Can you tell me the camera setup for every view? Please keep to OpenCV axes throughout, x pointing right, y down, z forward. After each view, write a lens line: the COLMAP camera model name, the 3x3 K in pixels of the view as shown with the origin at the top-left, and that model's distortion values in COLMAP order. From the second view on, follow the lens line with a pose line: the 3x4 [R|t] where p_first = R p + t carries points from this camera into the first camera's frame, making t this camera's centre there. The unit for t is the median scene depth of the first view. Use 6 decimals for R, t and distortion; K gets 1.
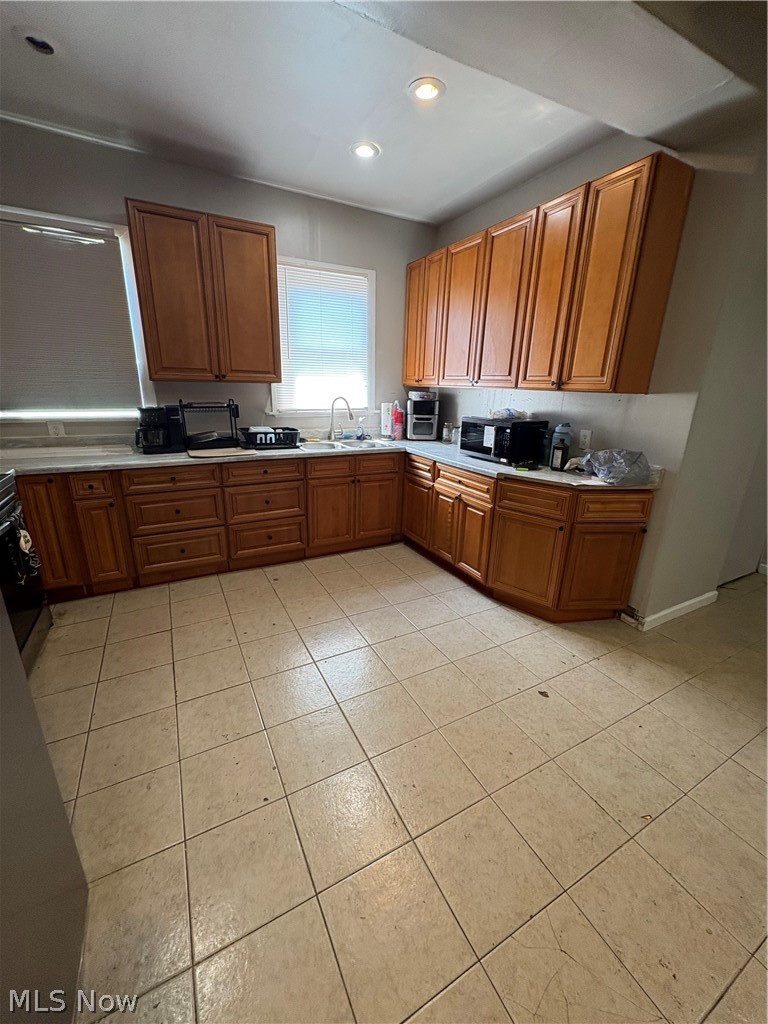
lens RADIAL K [[409.4, 0, 384.8], [0, 409.4, 510.3], [0, 0, 1]] dist [-0.000220, 0.000776]
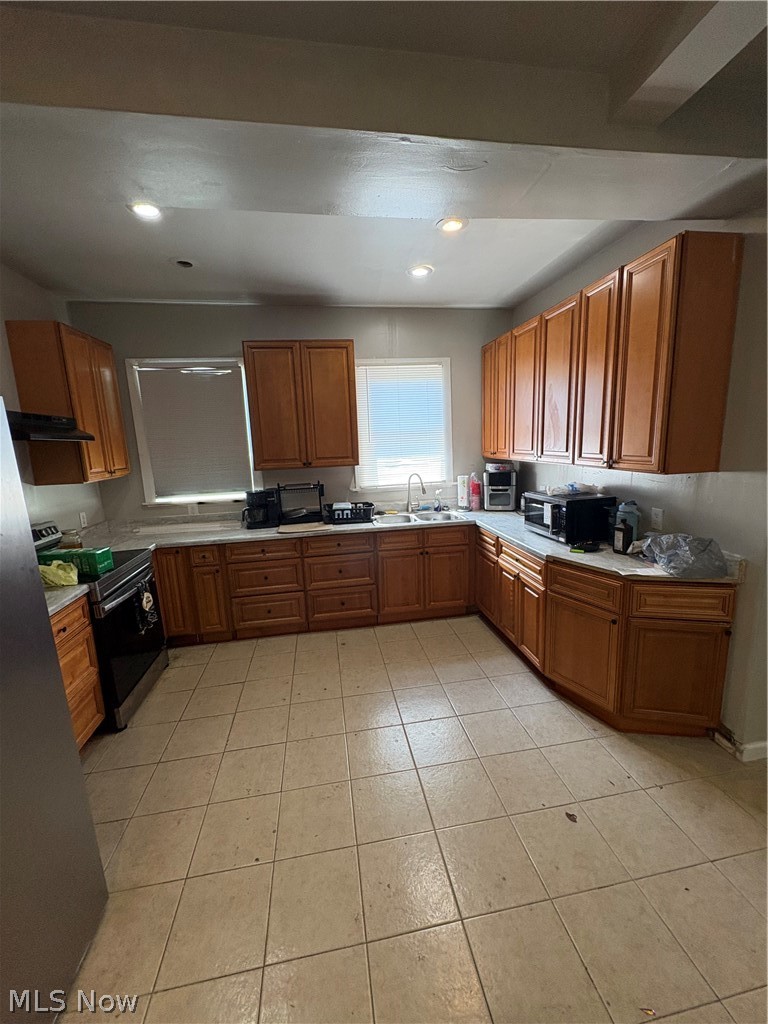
lens RADIAL K [[409.4, 0, 385.3], [0, 409.4, 510.0], [0, 0, 1]] dist [-0.000220, 0.000776]
pose [[0.944827, -0.006750, -0.327500, 0.224682], [-0.034358, 0.992231, -0.119572, -0.065800], [0.325763, 0.124227, 0.937255, -0.029716]]
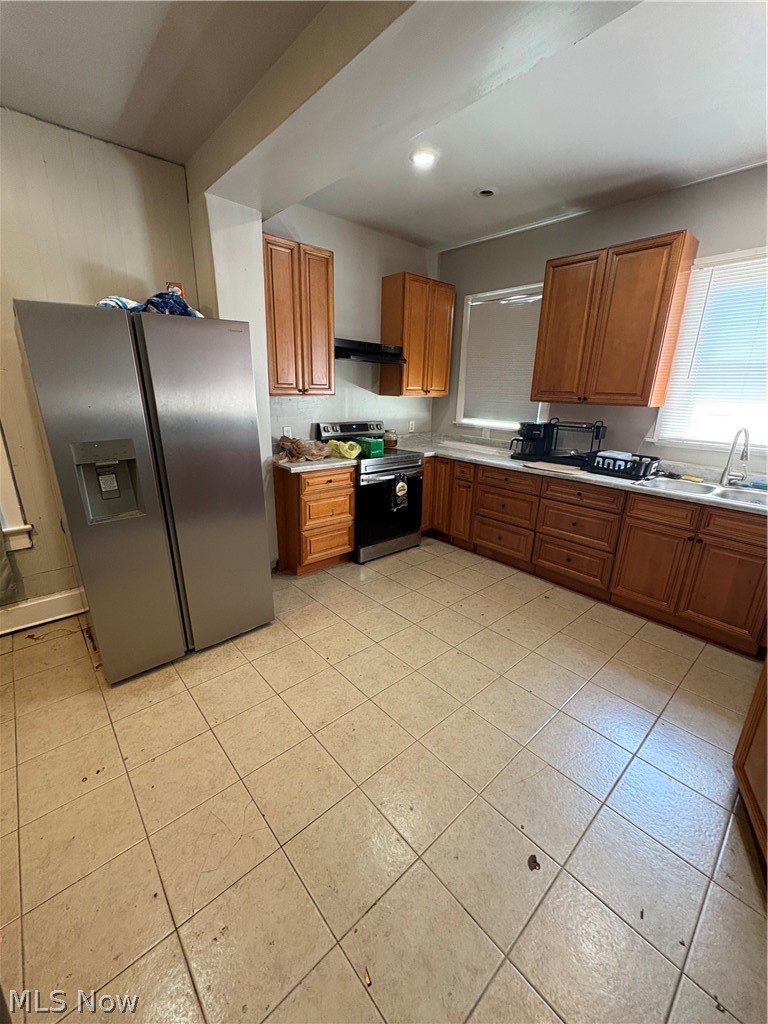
lens RADIAL K [[409.4, 0, 384.3], [0, 409.4, 510.5], [0, 0, 1]] dist [-0.000220, 0.000776]
pose [[0.233935, 0.261810, -0.936338, 0.601730], [-0.307413, 0.933572, 0.184232, -0.106233], [0.922373, 0.244744, 0.298879, 0.317083]]
